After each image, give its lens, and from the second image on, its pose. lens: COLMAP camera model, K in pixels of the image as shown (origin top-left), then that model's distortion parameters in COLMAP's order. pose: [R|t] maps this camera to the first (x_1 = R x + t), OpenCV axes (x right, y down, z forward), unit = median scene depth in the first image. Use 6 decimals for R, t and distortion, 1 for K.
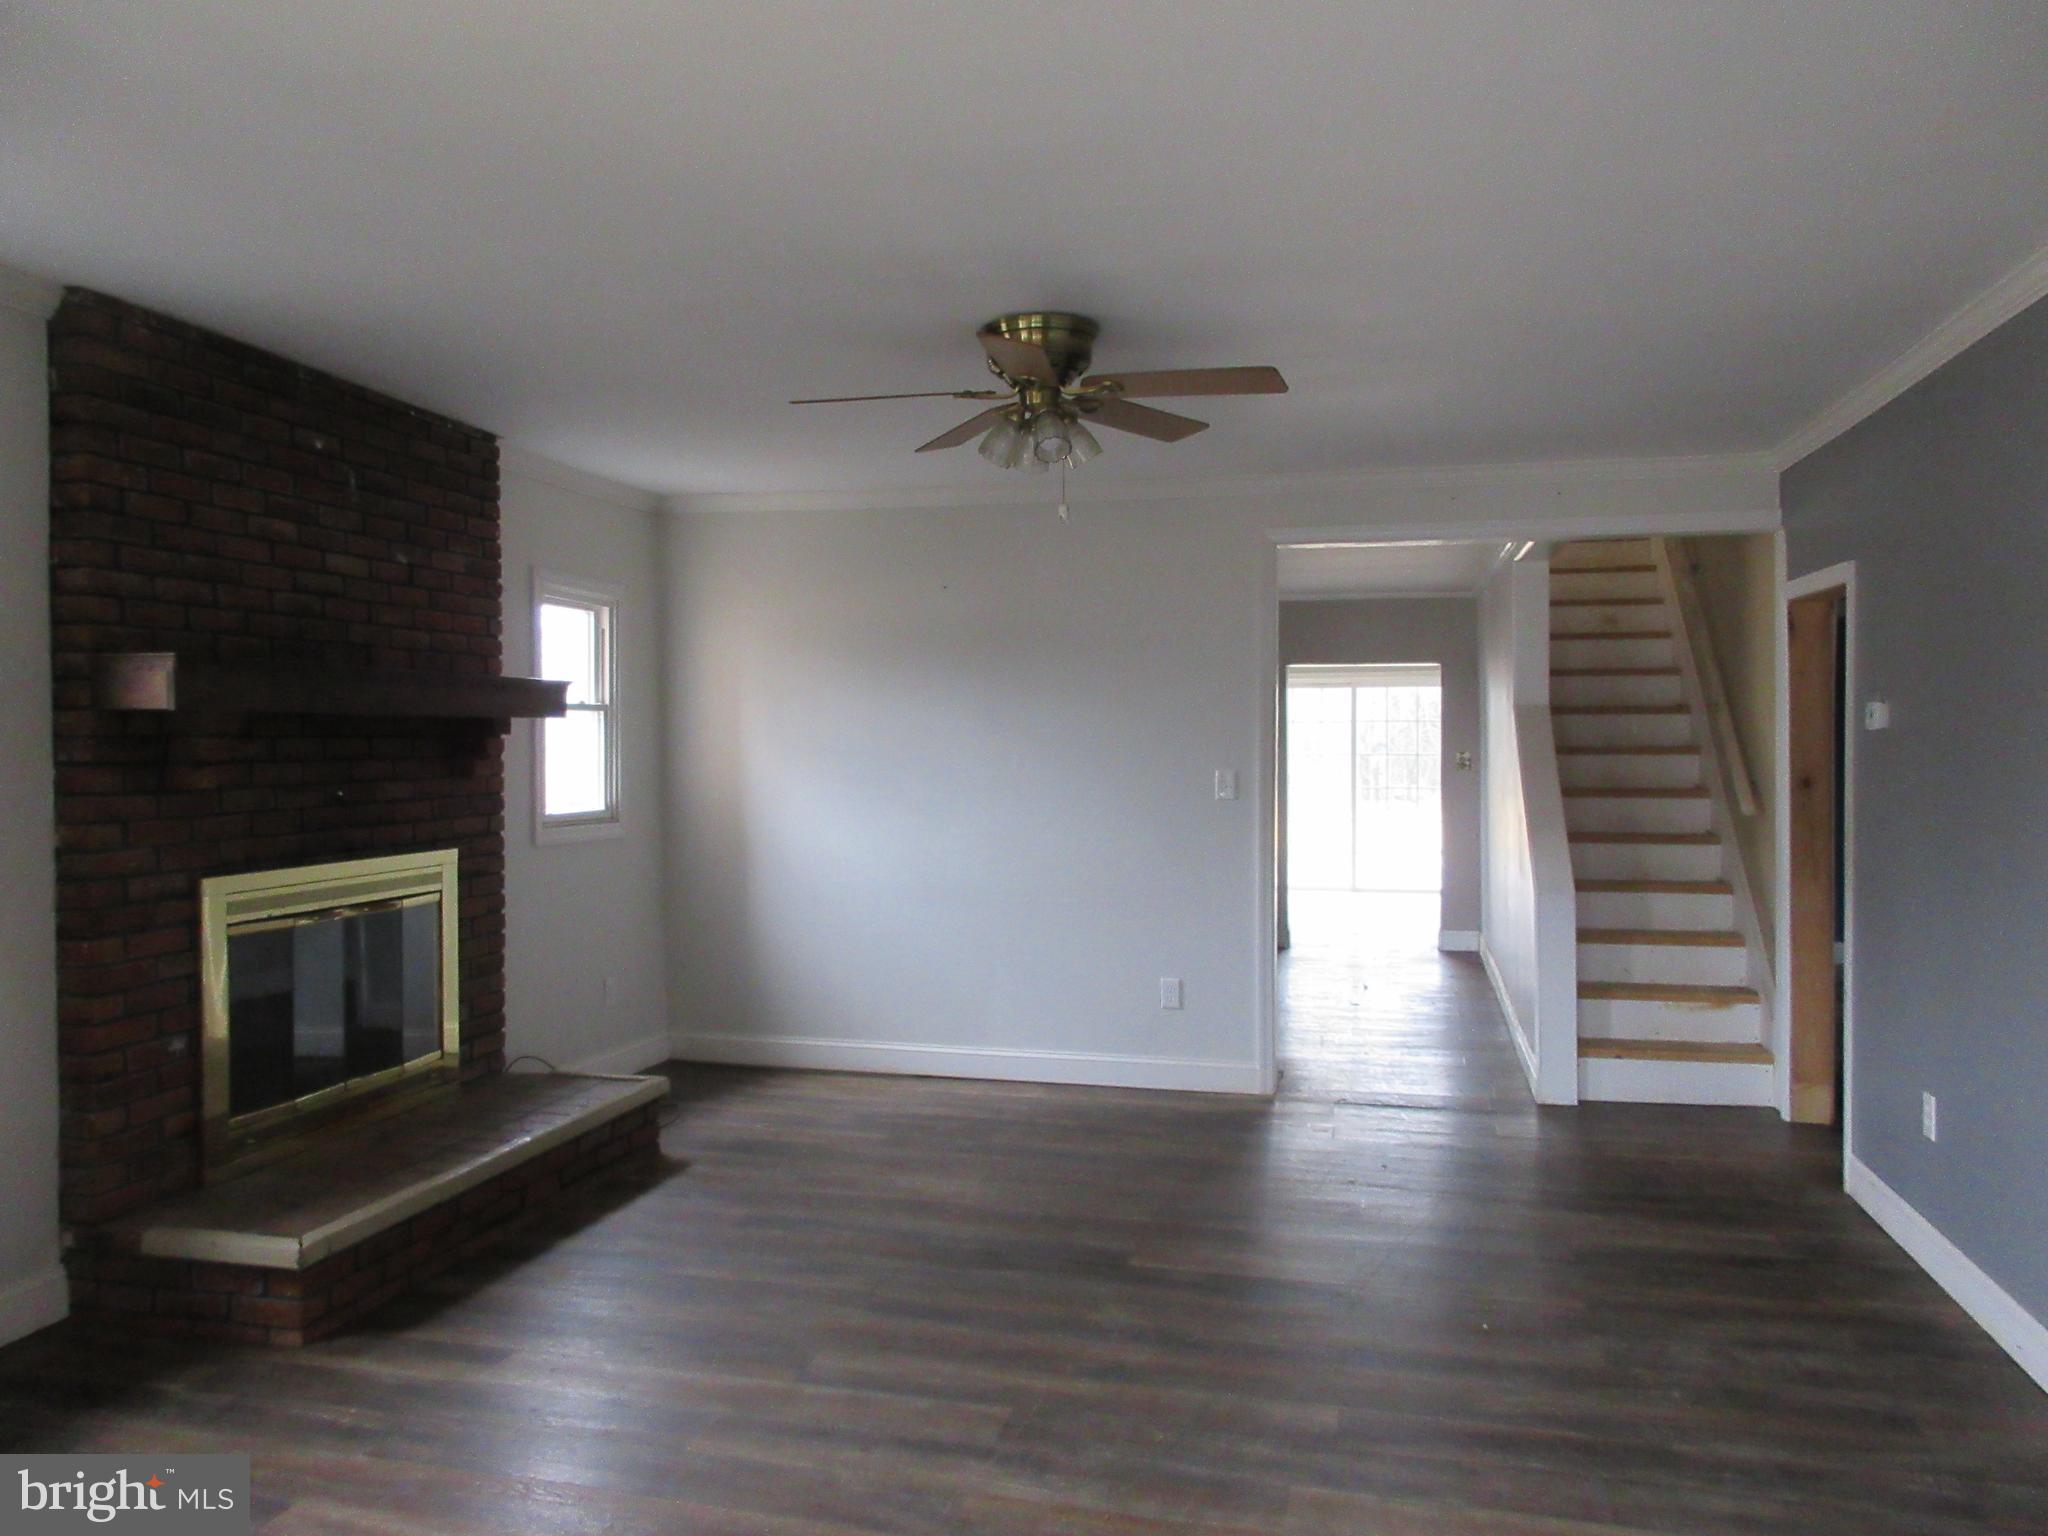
lens RADIAL K [[1528.7, 0, 1028.5], [0, 1528.7, 771.0], [0, 0, 1]] dist [0.008026, 0.004668]
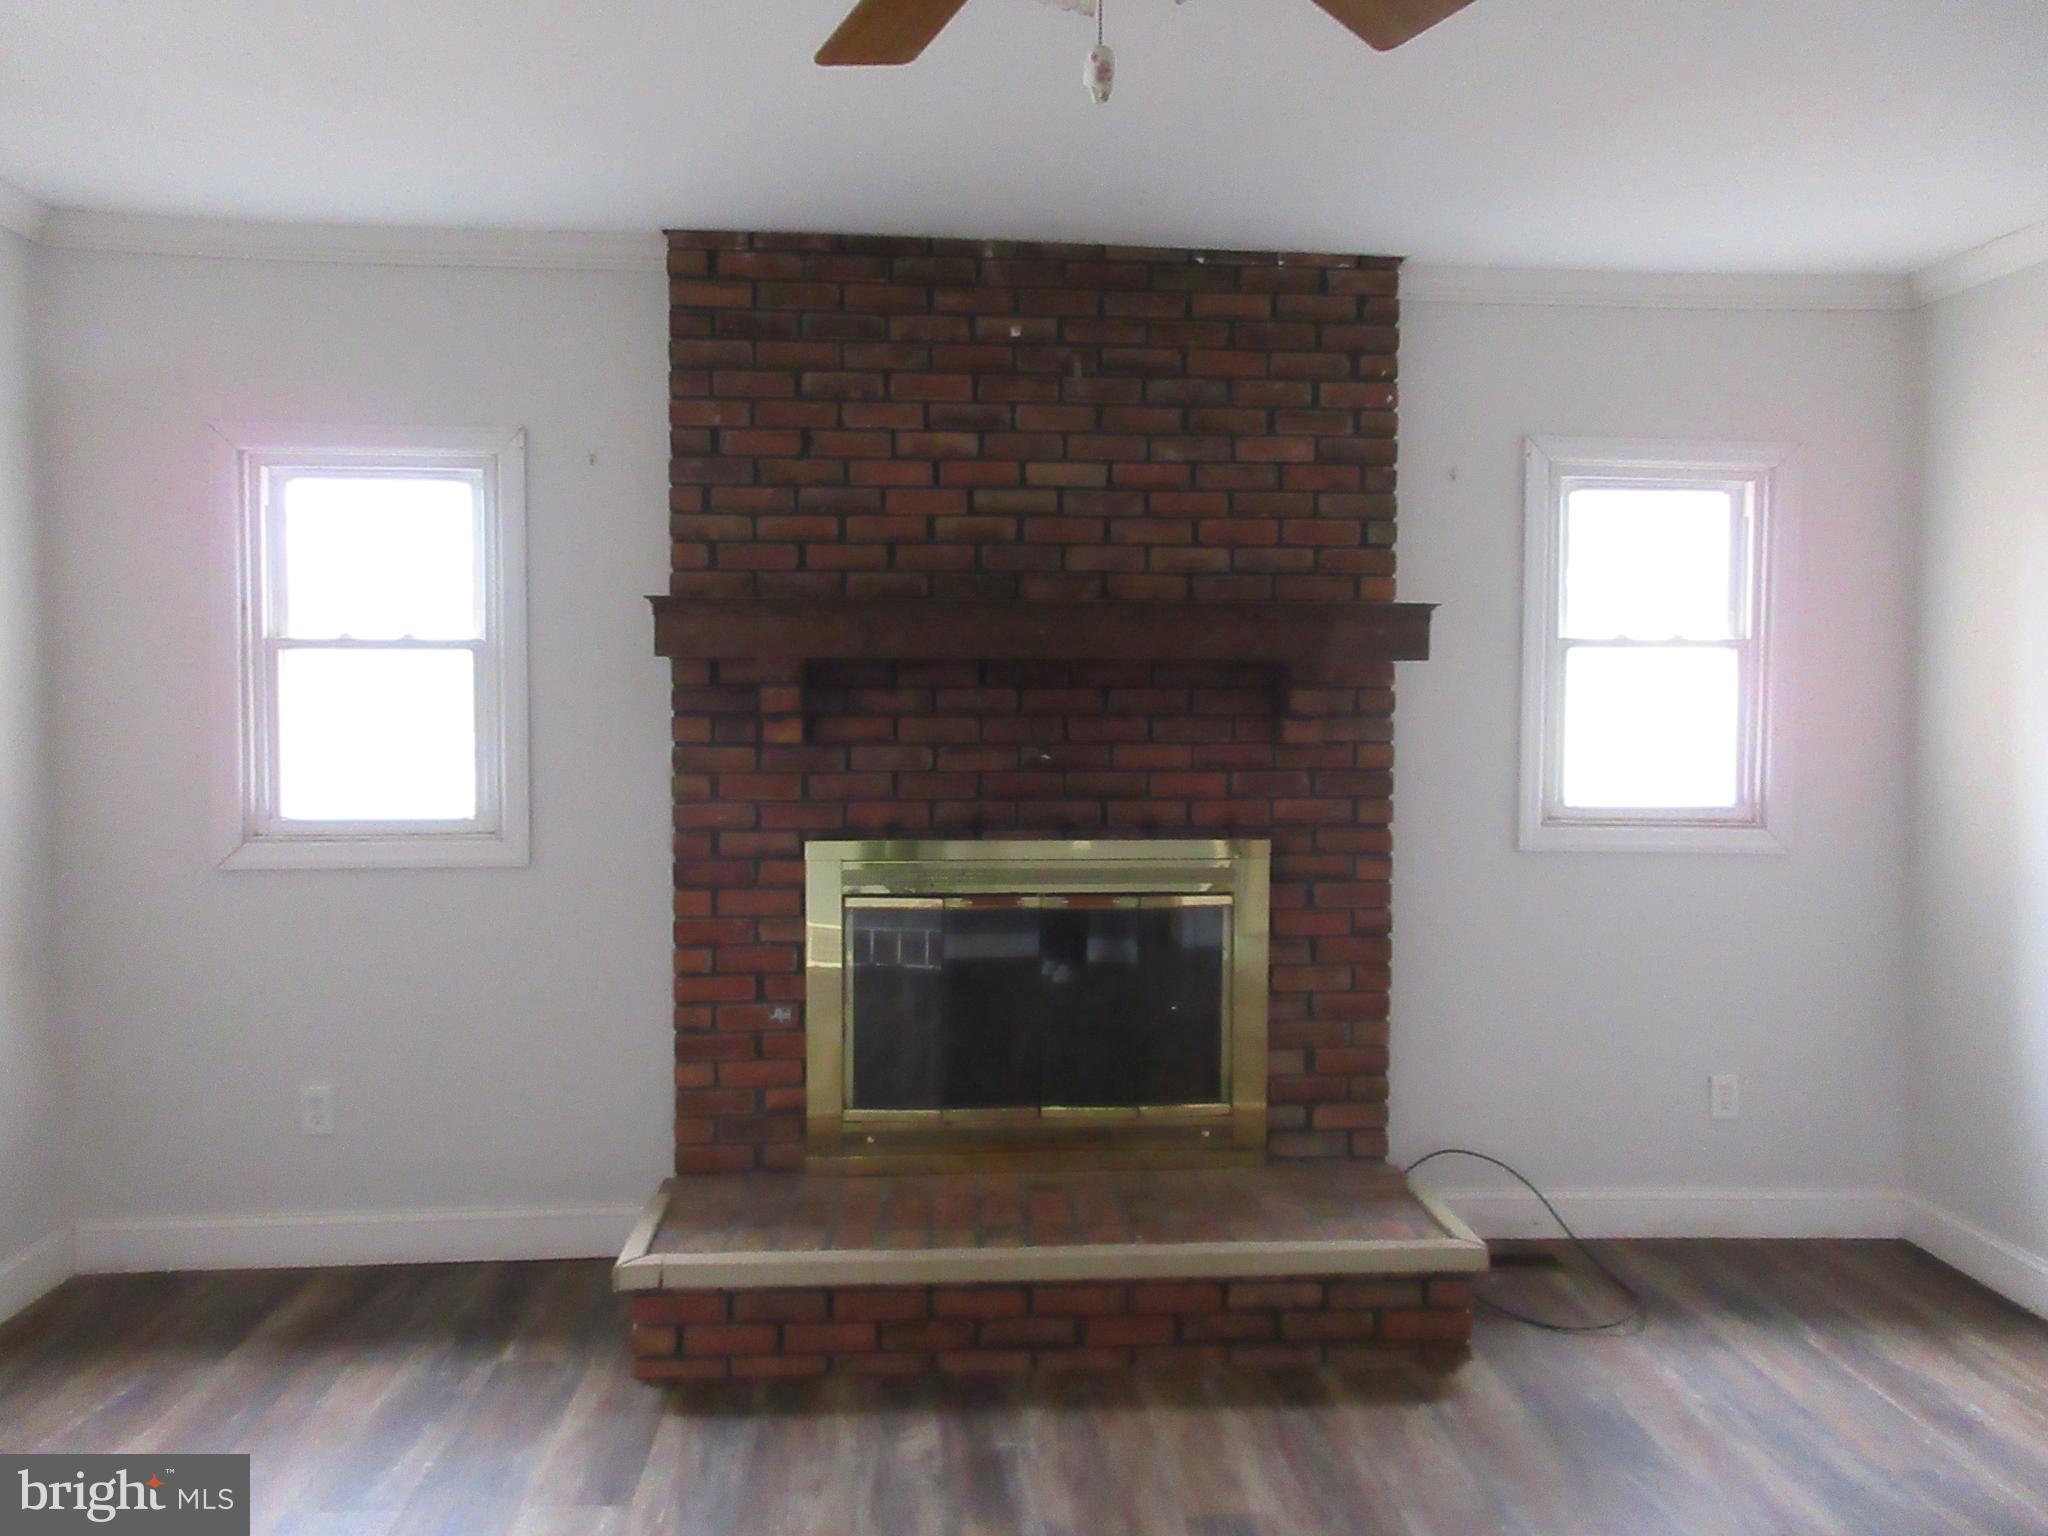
lens RADIAL K [[1528.7, 0, 1028.5], [0, 1528.7, 771.0], [0, 0, 1]] dist [0.008026, 0.004668]
pose [[0.307187, 0.044881, -0.950590, 0.301541], [-0.024881, 0.998925, 0.039123, -0.008766], [0.951324, 0.011634, 0.307973, 0.686950]]
